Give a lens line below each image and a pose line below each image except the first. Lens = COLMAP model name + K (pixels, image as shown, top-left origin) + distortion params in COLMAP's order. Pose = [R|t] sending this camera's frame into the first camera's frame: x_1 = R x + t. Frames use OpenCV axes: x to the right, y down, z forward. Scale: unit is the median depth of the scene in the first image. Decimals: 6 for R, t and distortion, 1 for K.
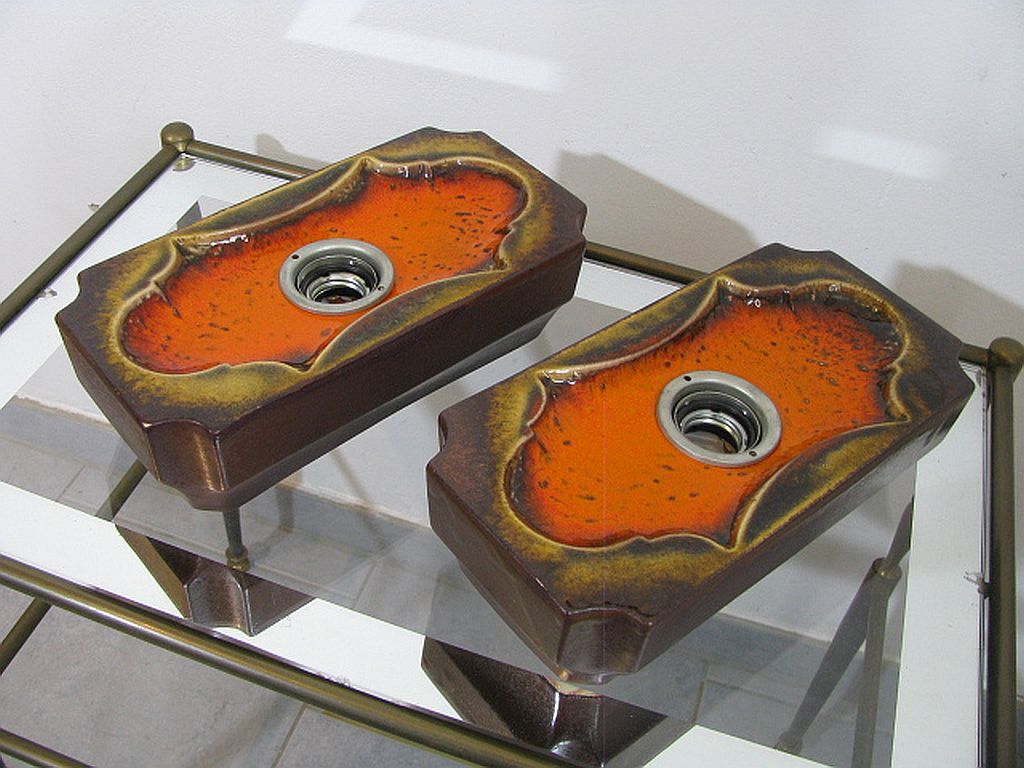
lens RADIAL K [[1075.1, 0, 503.8], [0, 1075.1, 364.7], [0, 0, 1]] dist [-0.232150, 0.259323]
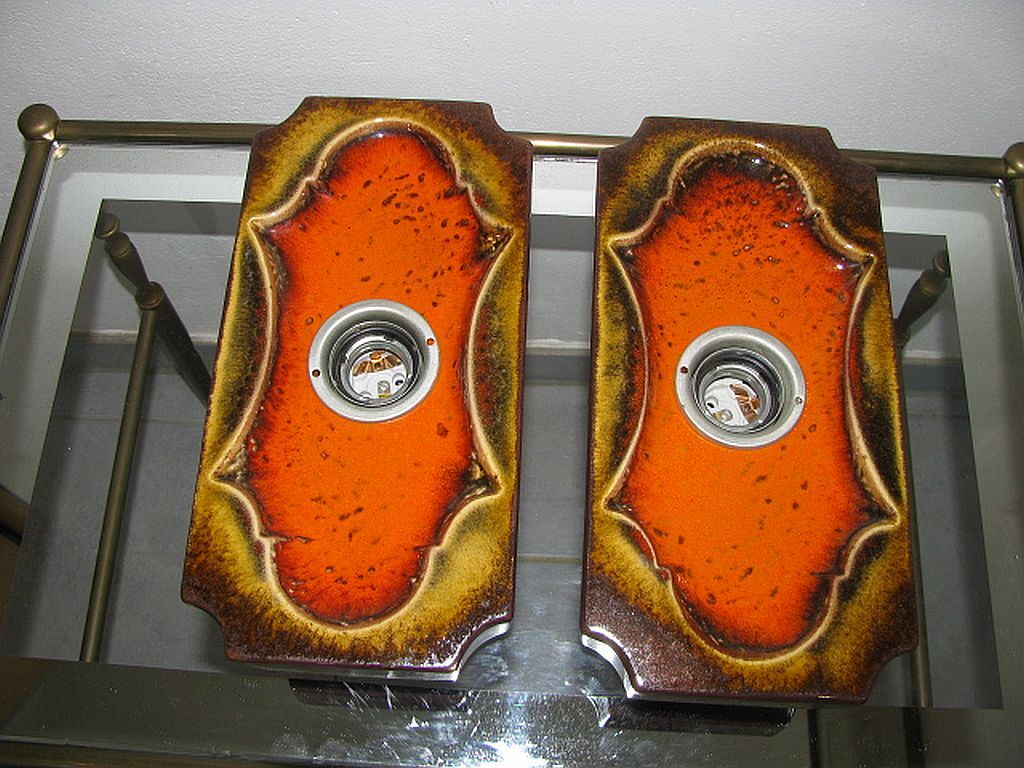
lens RADIAL K [[1075.1, 0, 503.8], [0, 1075.1, 364.7], [0, 0, 1]] dist [-0.232150, 0.259323]
pose [[0.667151, -0.708612, 0.229736, -0.133403], [0.553739, 0.678045, 0.483351, -0.506779], [-0.498280, -0.195255, 0.844744, 0.291609]]
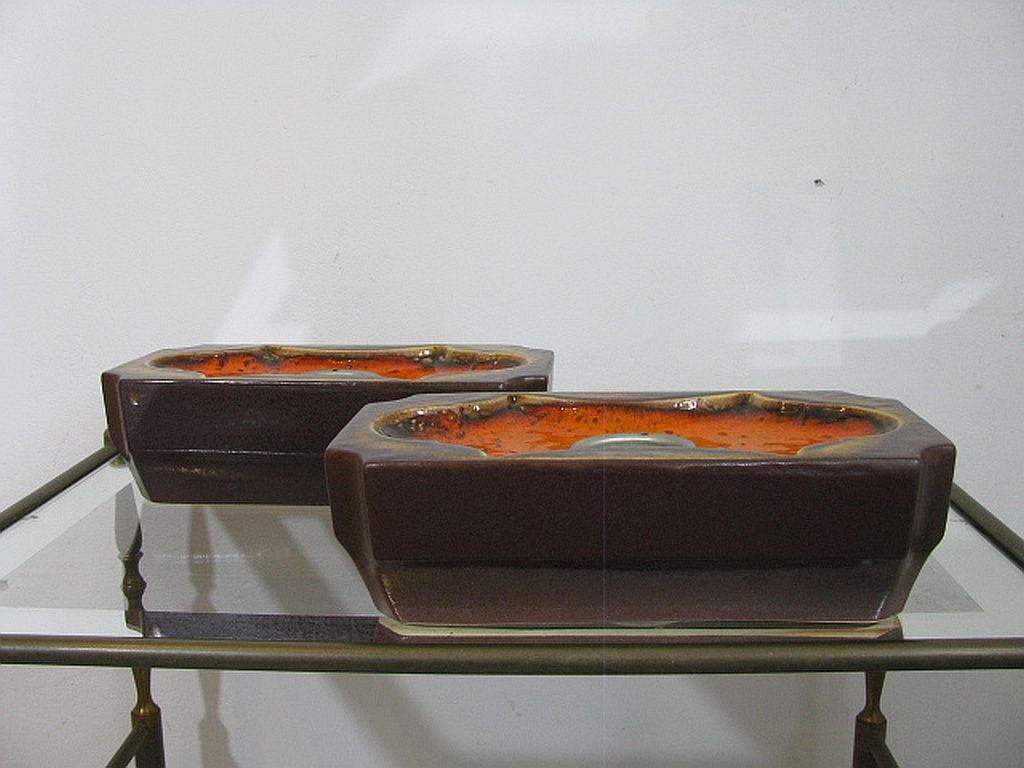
lens RADIAL K [[1075.1, 0, 503.8], [0, 1075.1, 364.7], [0, 0, 1]] dist [-0.232150, 0.259323]
pose [[-0.736076, -0.182968, 0.651701, -0.323346], [0.446657, 0.592131, 0.670729, -0.681220], [-0.508615, 0.784795, -0.354130, 1.272284]]
